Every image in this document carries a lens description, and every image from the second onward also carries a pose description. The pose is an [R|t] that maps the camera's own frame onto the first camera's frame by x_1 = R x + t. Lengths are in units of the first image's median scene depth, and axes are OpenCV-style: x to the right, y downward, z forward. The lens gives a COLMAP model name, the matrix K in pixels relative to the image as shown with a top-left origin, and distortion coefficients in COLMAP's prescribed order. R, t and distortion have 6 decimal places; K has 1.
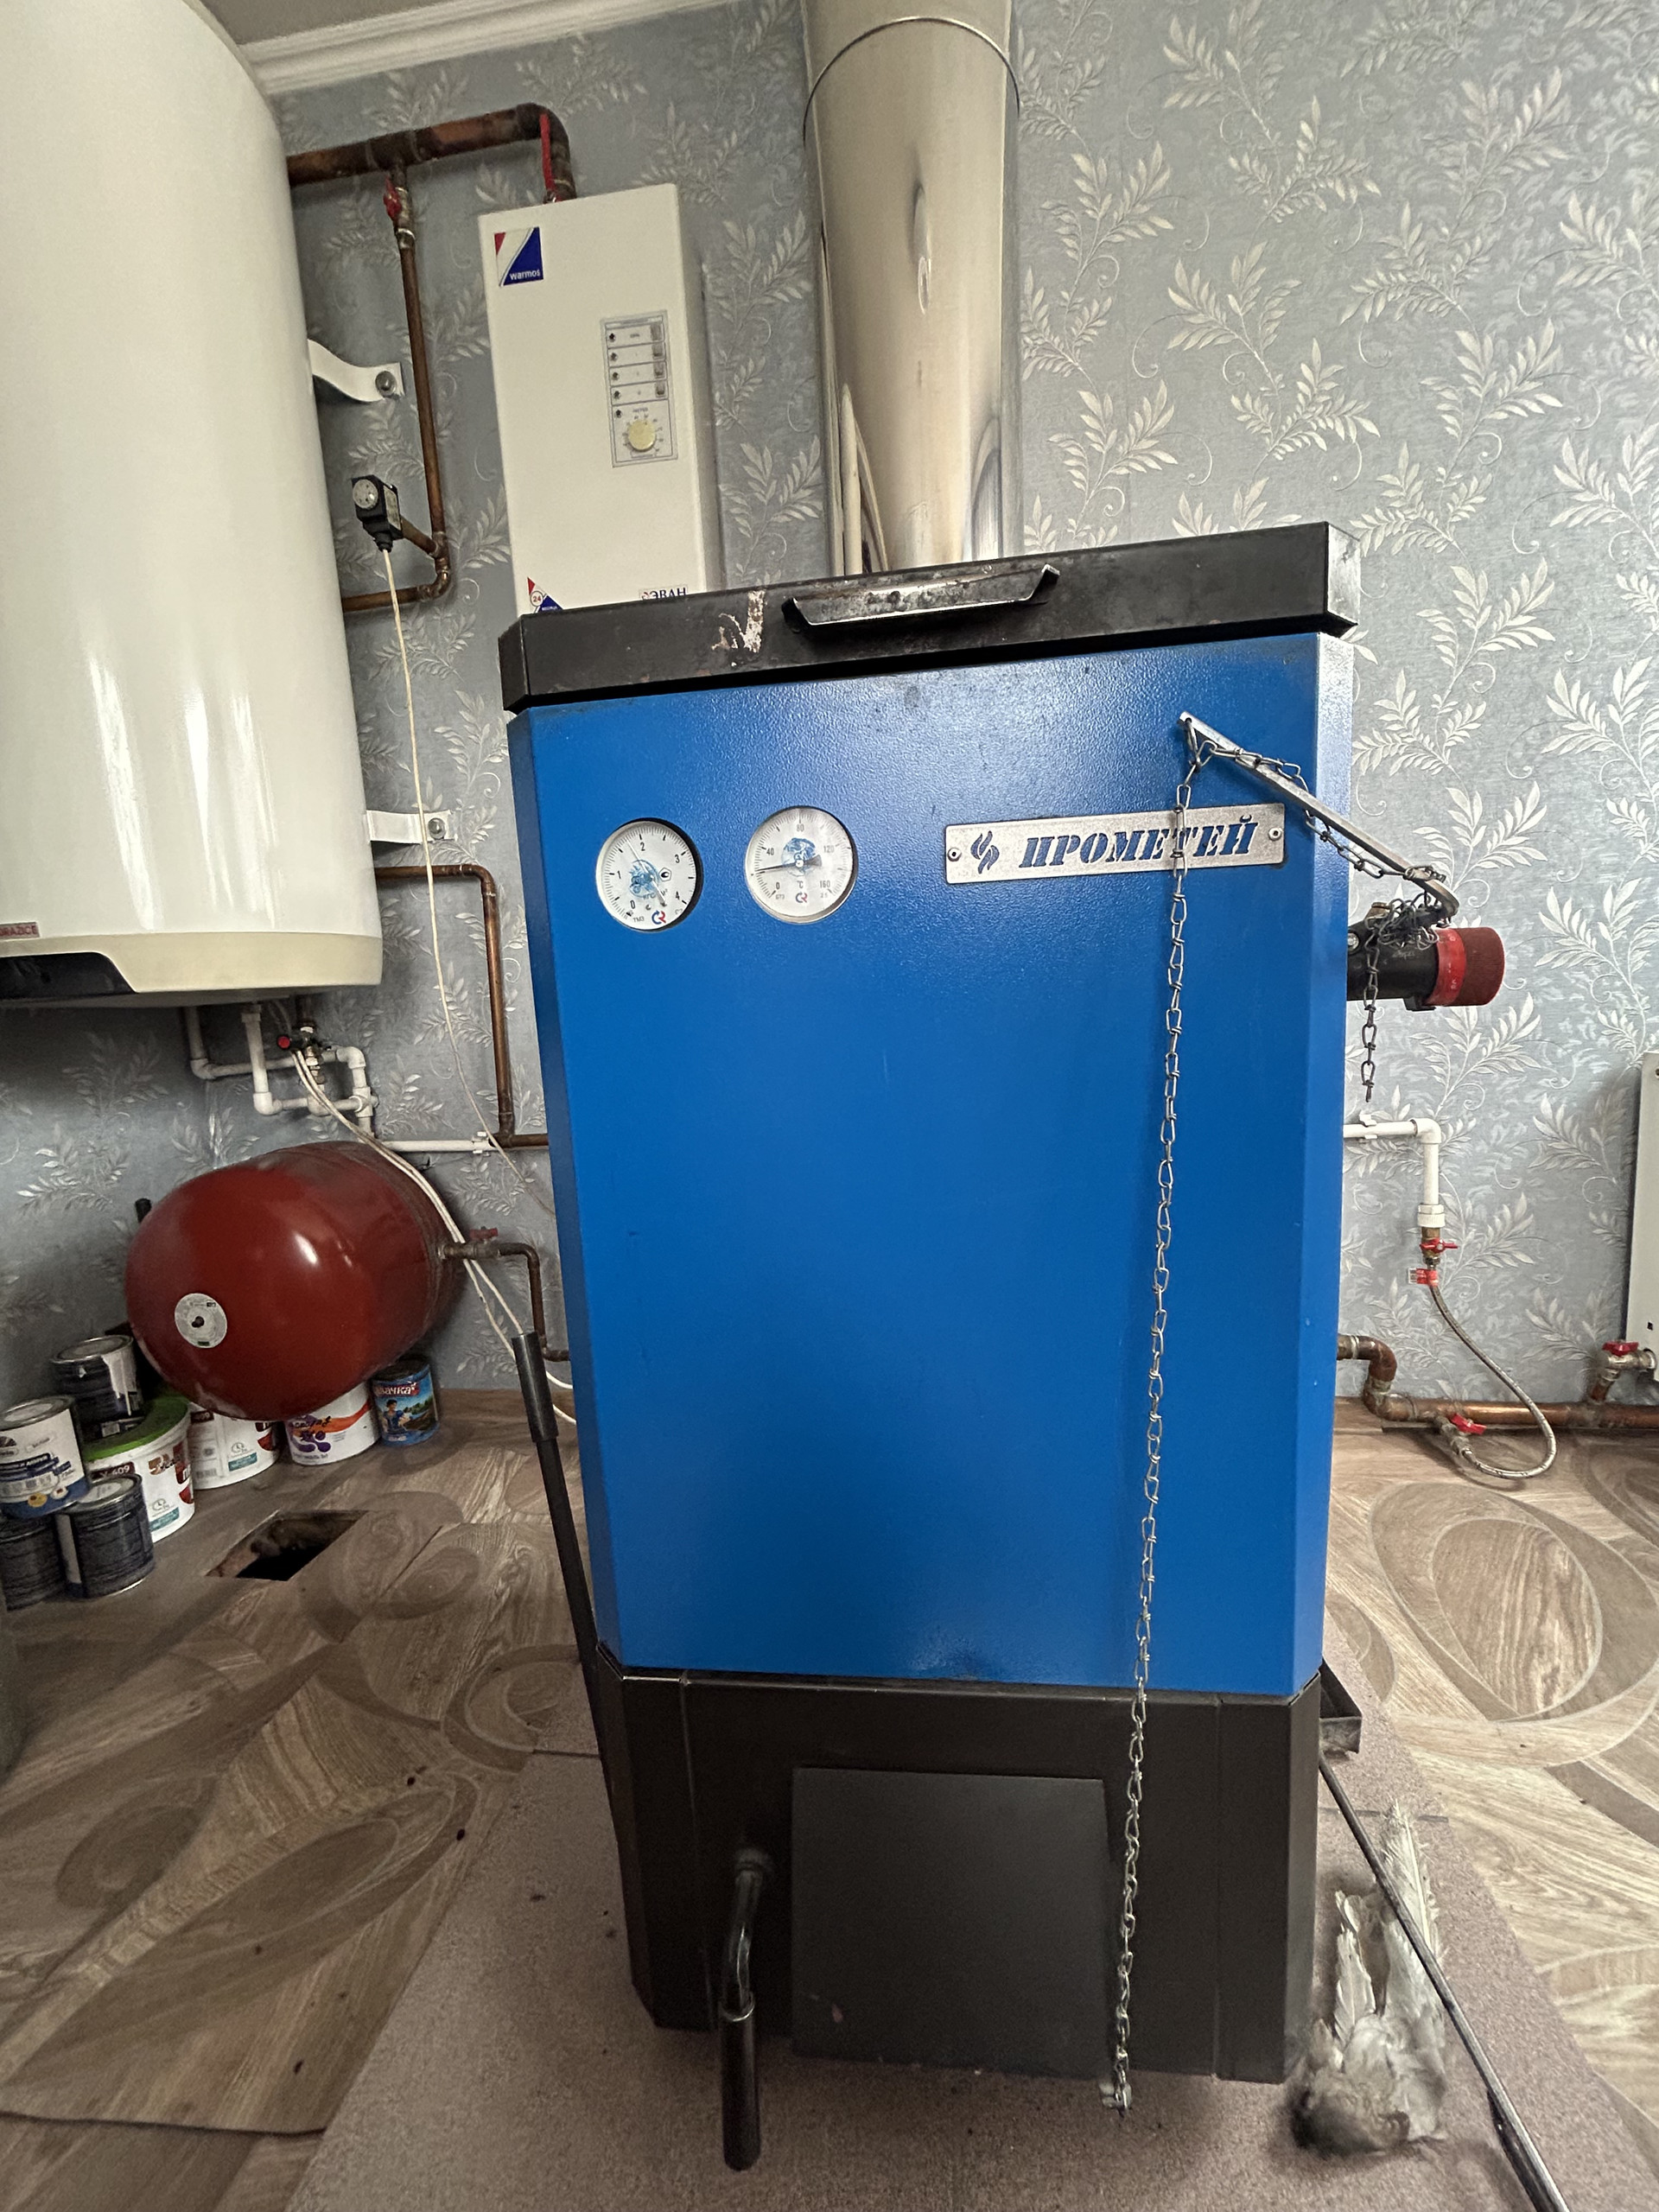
lens RADIAL K [[896.7, 0, 829.2], [0, 896.7, 1105.6], [0, 0, 1]] dist [0.000889, 0.001352]
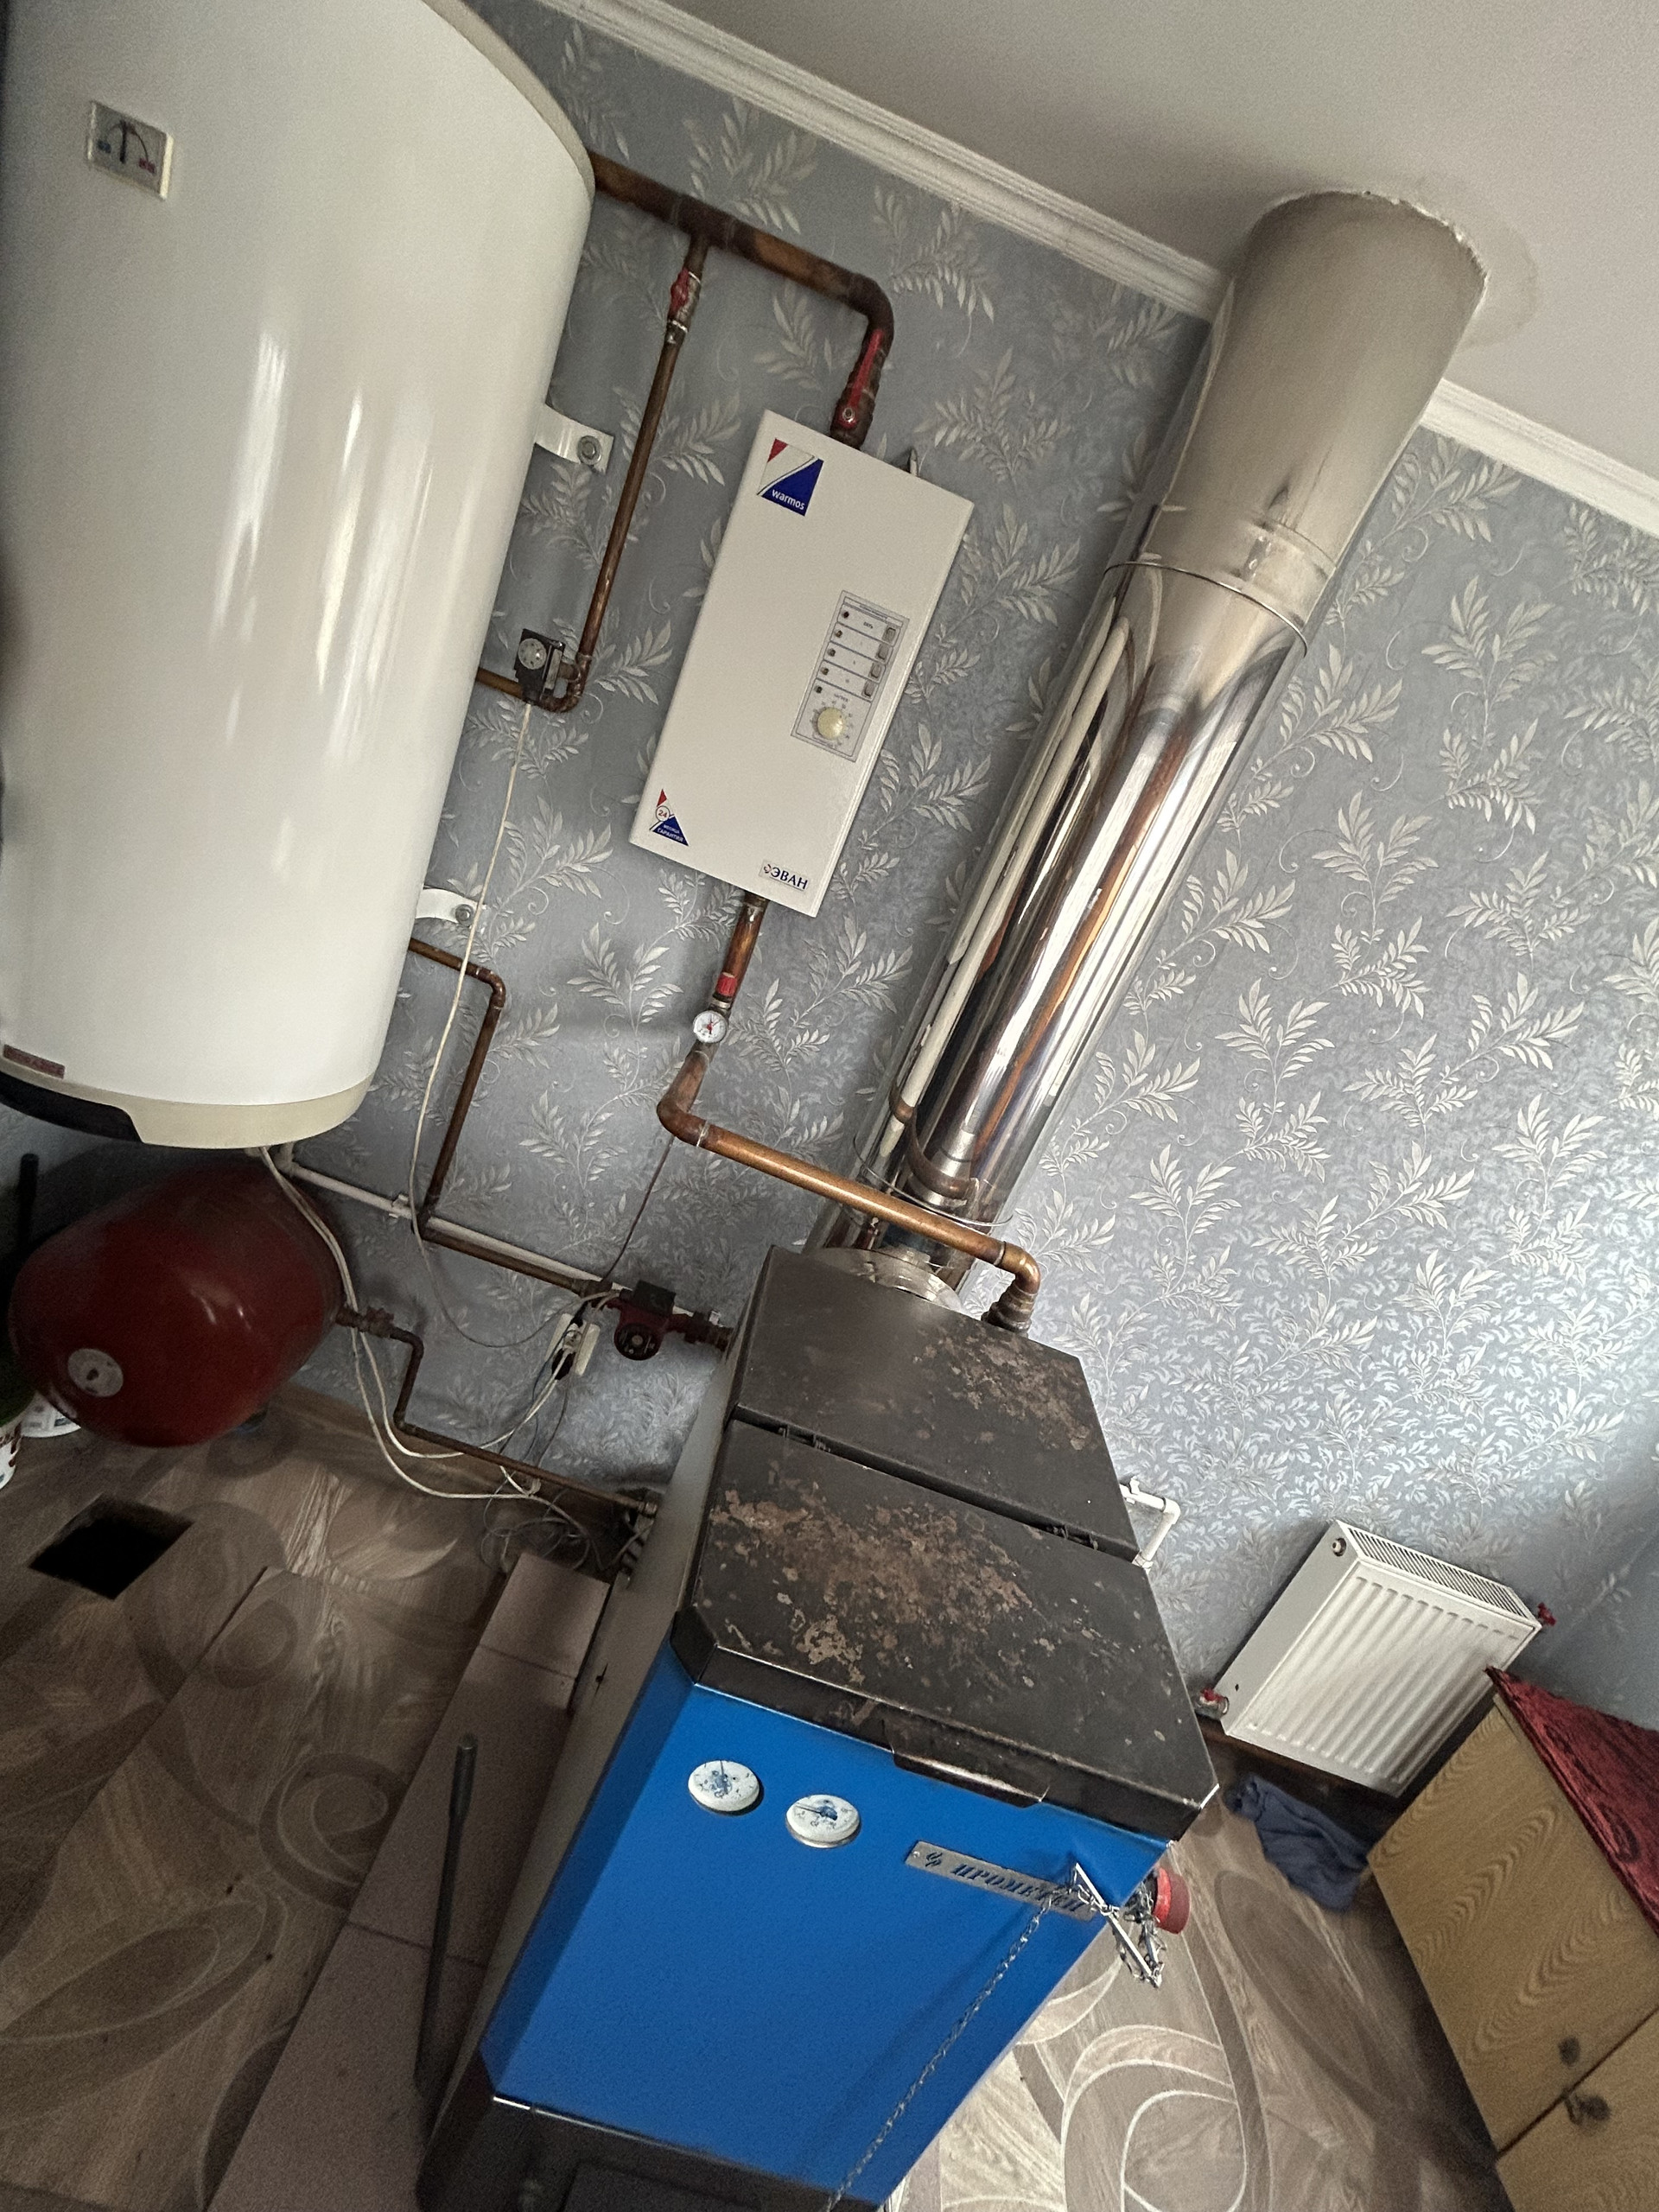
lens RADIAL K [[953.2, 0, 827.7], [0, 953.2, 1100.8], [0, 0, 1]] dist [0.010657, -0.002478]
pose [[0.903819, 0.371497, 0.212368, -0.285769], [-0.409111, 0.895678, 0.174324, -0.571836], [-0.125453, -0.244440, 0.961515, -0.089182]]
